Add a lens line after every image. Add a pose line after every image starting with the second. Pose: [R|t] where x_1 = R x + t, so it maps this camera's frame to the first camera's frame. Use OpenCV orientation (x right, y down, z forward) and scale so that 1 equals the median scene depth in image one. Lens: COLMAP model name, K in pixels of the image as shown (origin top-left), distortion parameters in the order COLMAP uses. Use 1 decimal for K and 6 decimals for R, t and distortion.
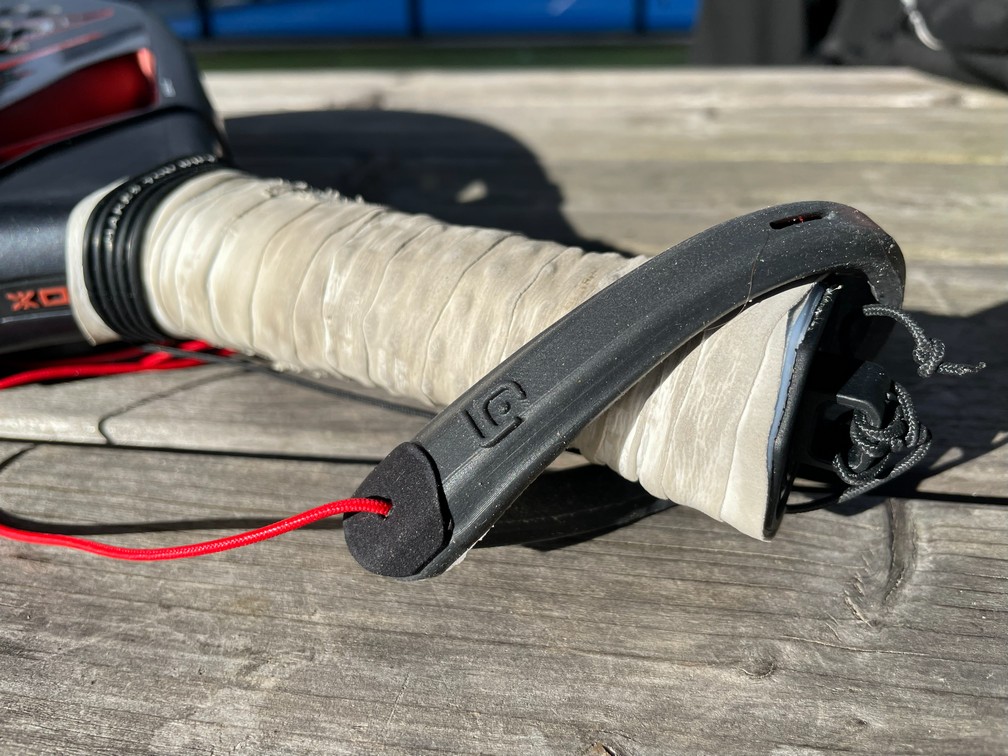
lens RADIAL K [[807.9, 0, 514.1], [0, 807.9, 380.9], [0, 0, 1]] dist [0.037270, -0.096838]
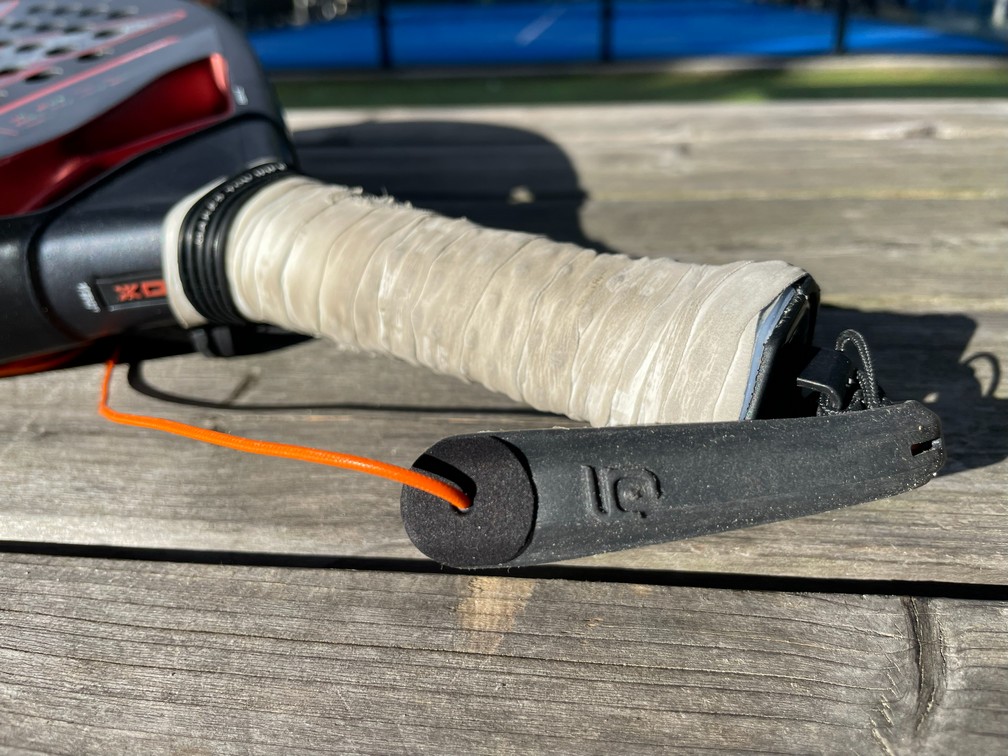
lens RADIAL K [[807.9, 0, 504.1], [0, 807.9, 378.6], [0, 0, 1]] dist [0.037270, -0.096838]
pose [[0.996745, 0.001705, -0.080601, 0.045687], [0.002508, 0.998637, 0.052136, -0.039158], [0.080580, -0.052169, 0.995382, -0.175754]]
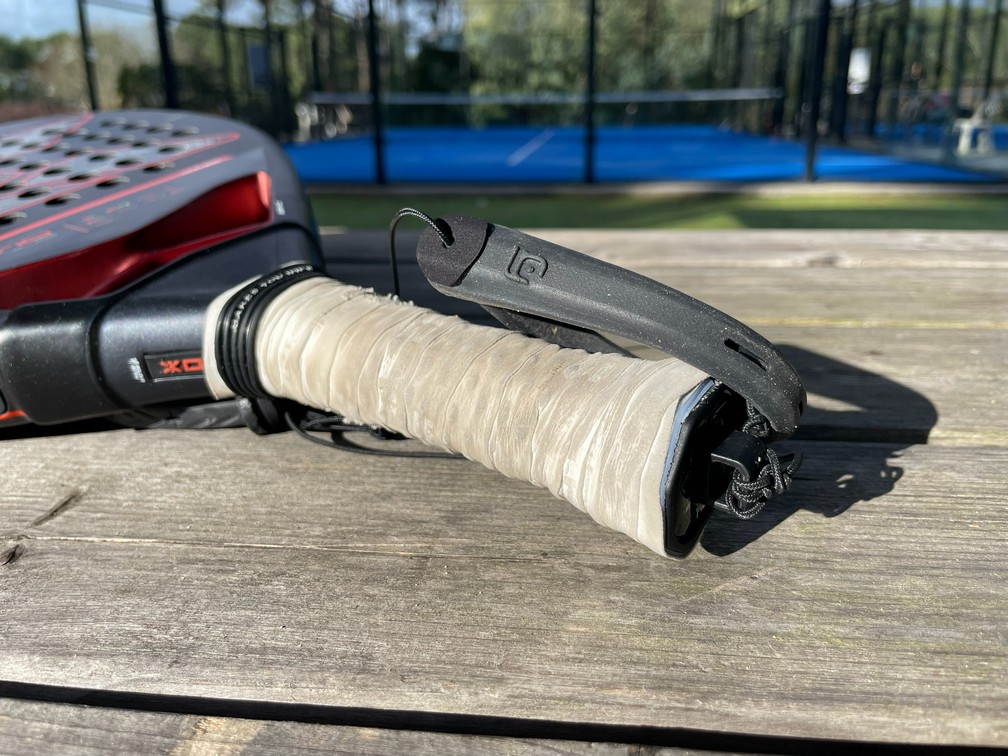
lens RADIAL K [[807.9, 0, 503.2], [0, 807.9, 370.0], [0, 0, 1]] dist [0.037270, -0.096838]
pose [[0.993306, 0.030531, -0.111409, 0.141157], [-0.040160, 0.995552, -0.085229, 0.002973], [0.108311, 0.089133, 0.990113, -0.385740]]
